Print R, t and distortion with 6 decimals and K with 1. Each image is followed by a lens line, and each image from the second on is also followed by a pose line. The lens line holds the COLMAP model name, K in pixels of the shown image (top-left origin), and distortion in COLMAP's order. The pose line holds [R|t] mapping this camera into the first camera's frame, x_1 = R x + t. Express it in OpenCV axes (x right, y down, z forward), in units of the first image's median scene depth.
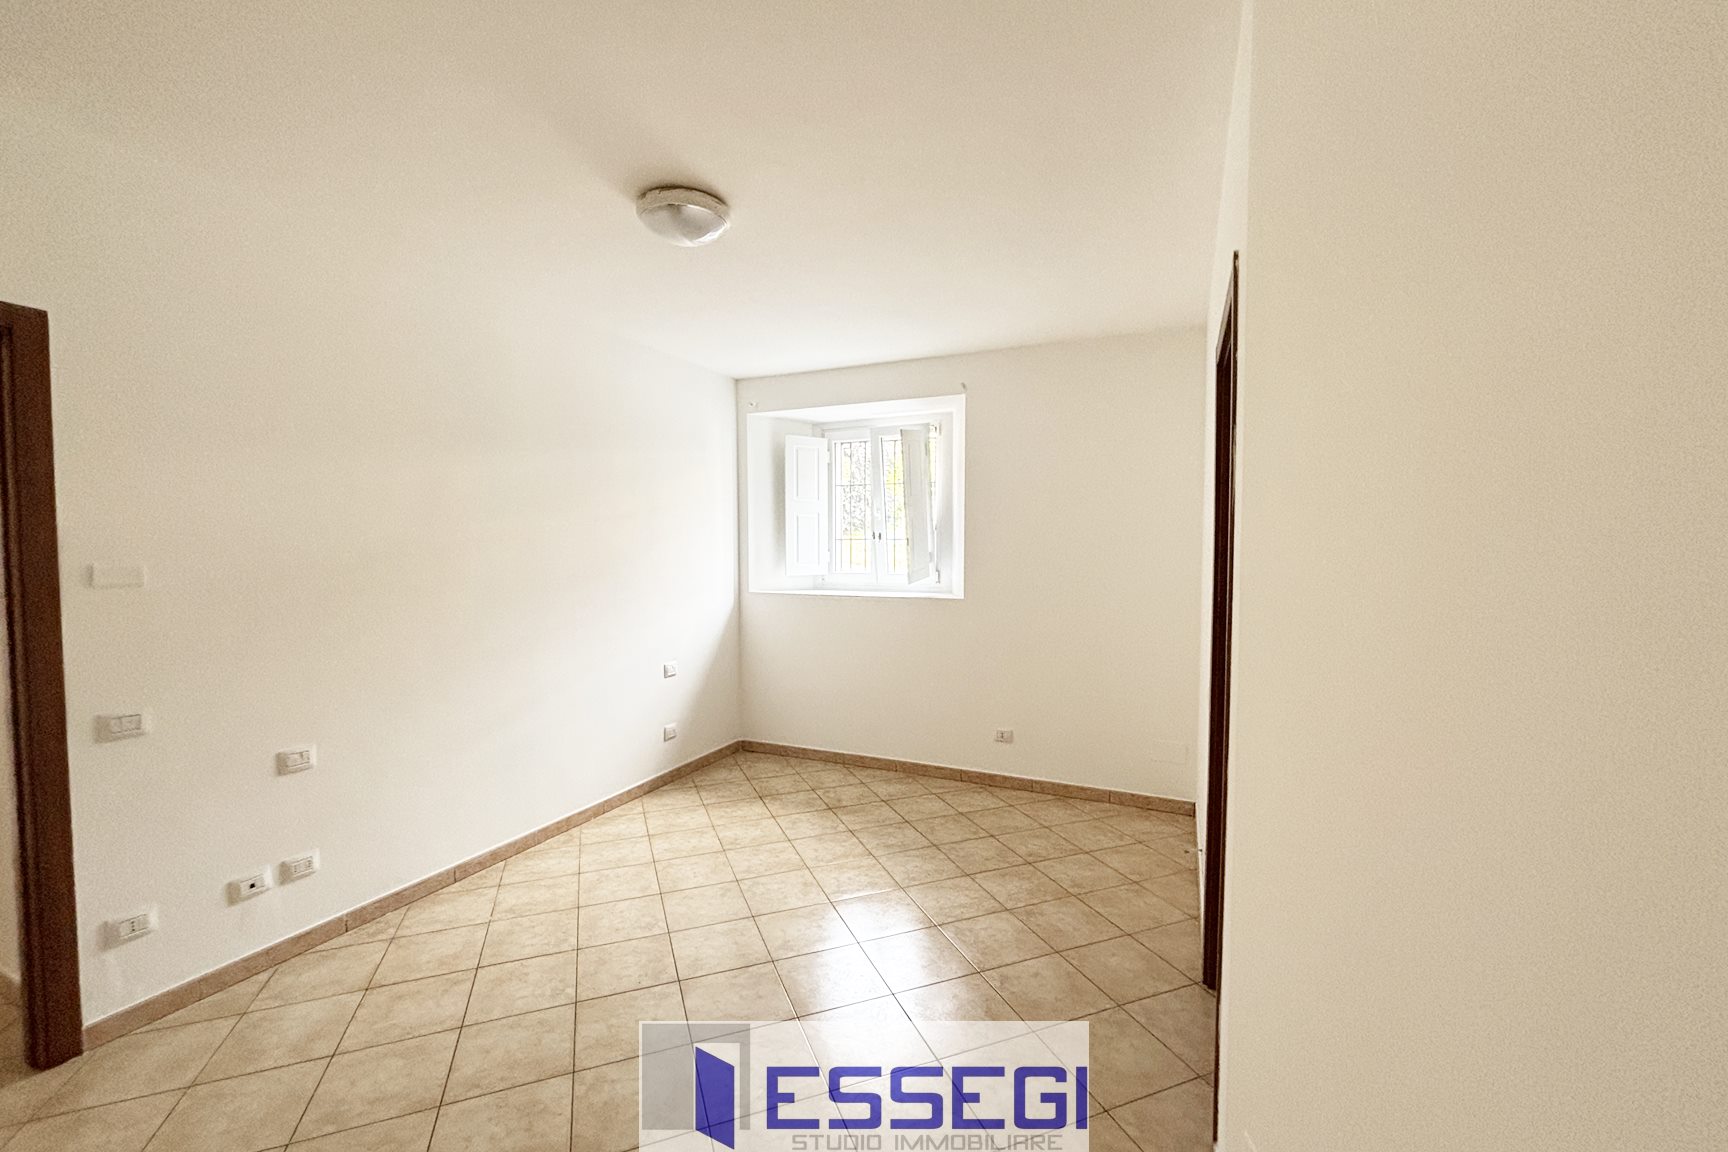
lens RADIAL K [[709.4, 0, 864.9], [0, 709.4, 576.9], [0, 0, 1]] dist [0.000647, 0.001128]
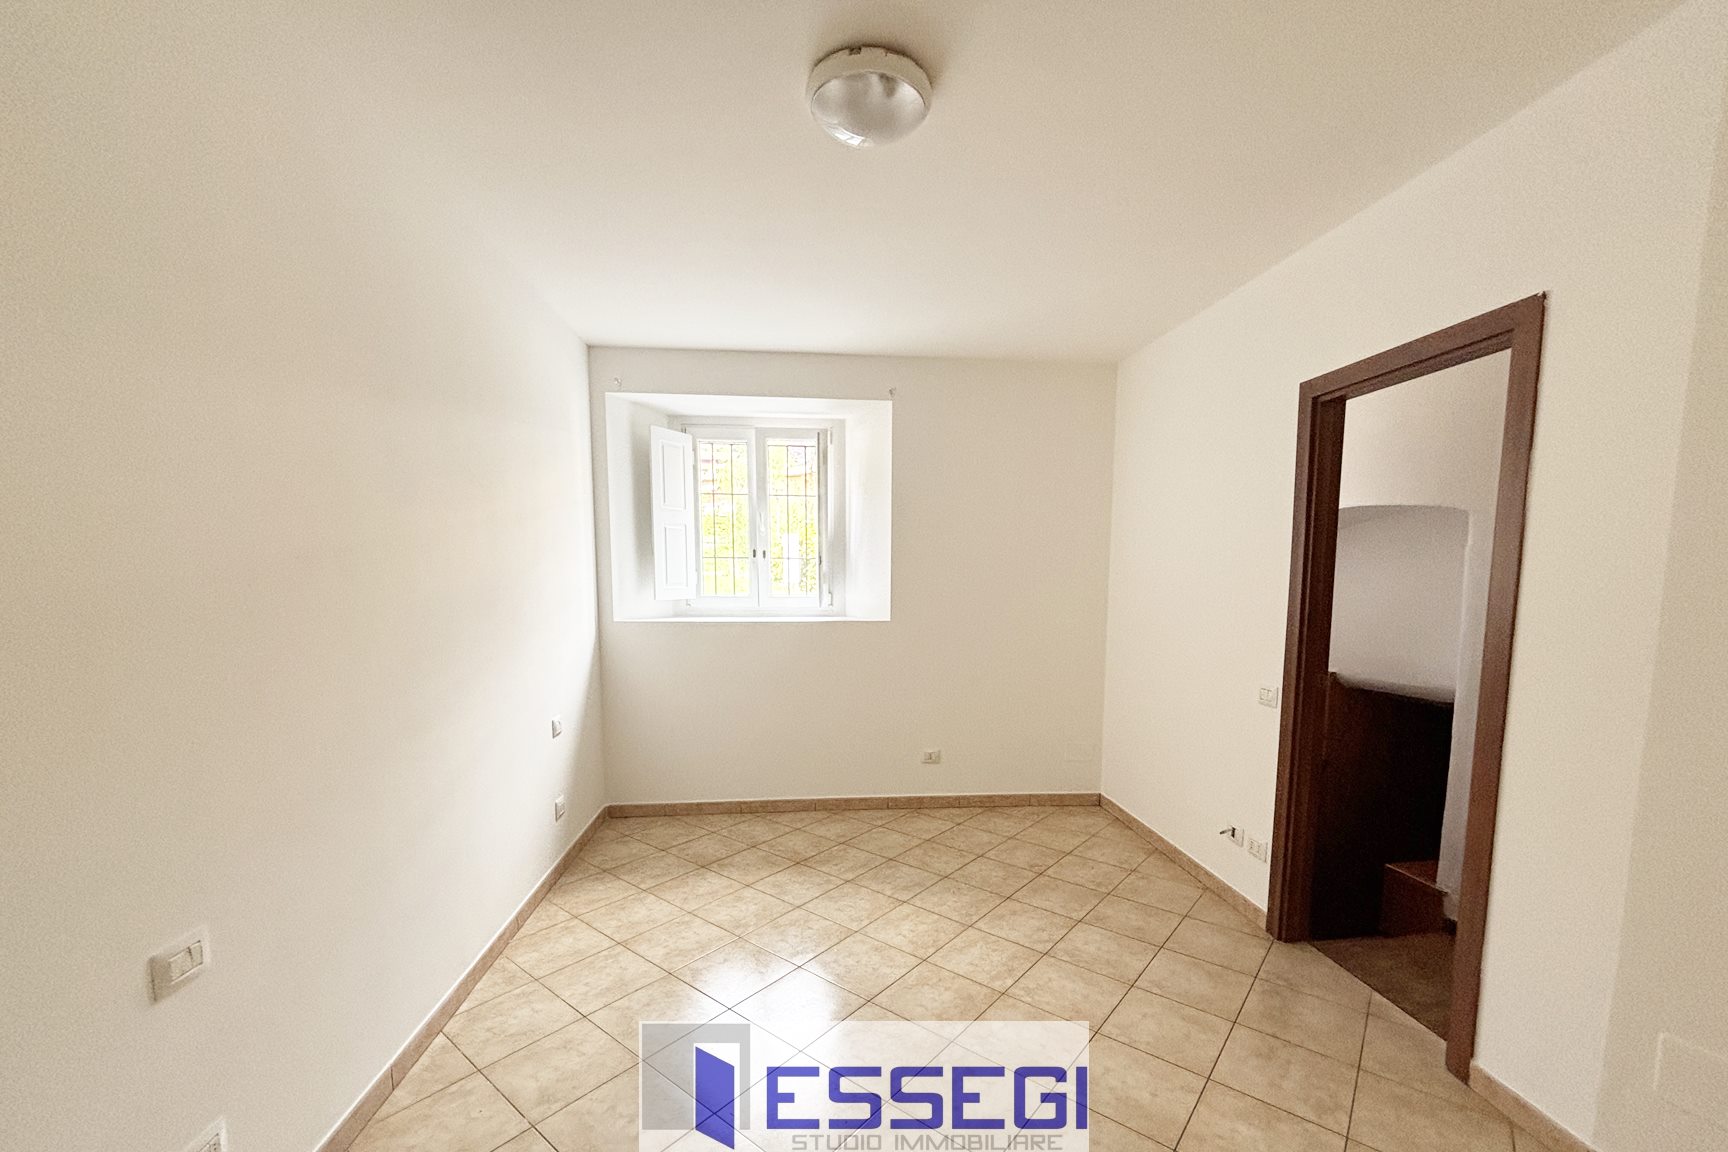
lens RADIAL K [[709.4, 0, 906.2], [0, 709.4, 650.0], [0, 0, 1]] dist [0.000647, 0.001128]
pose [[0.867507, -0.051332, 0.494769, -0.297353], [0.018396, 0.997291, 0.071215, 0.002753], [-0.497084, -0.052678, 0.866102, 0.156012]]
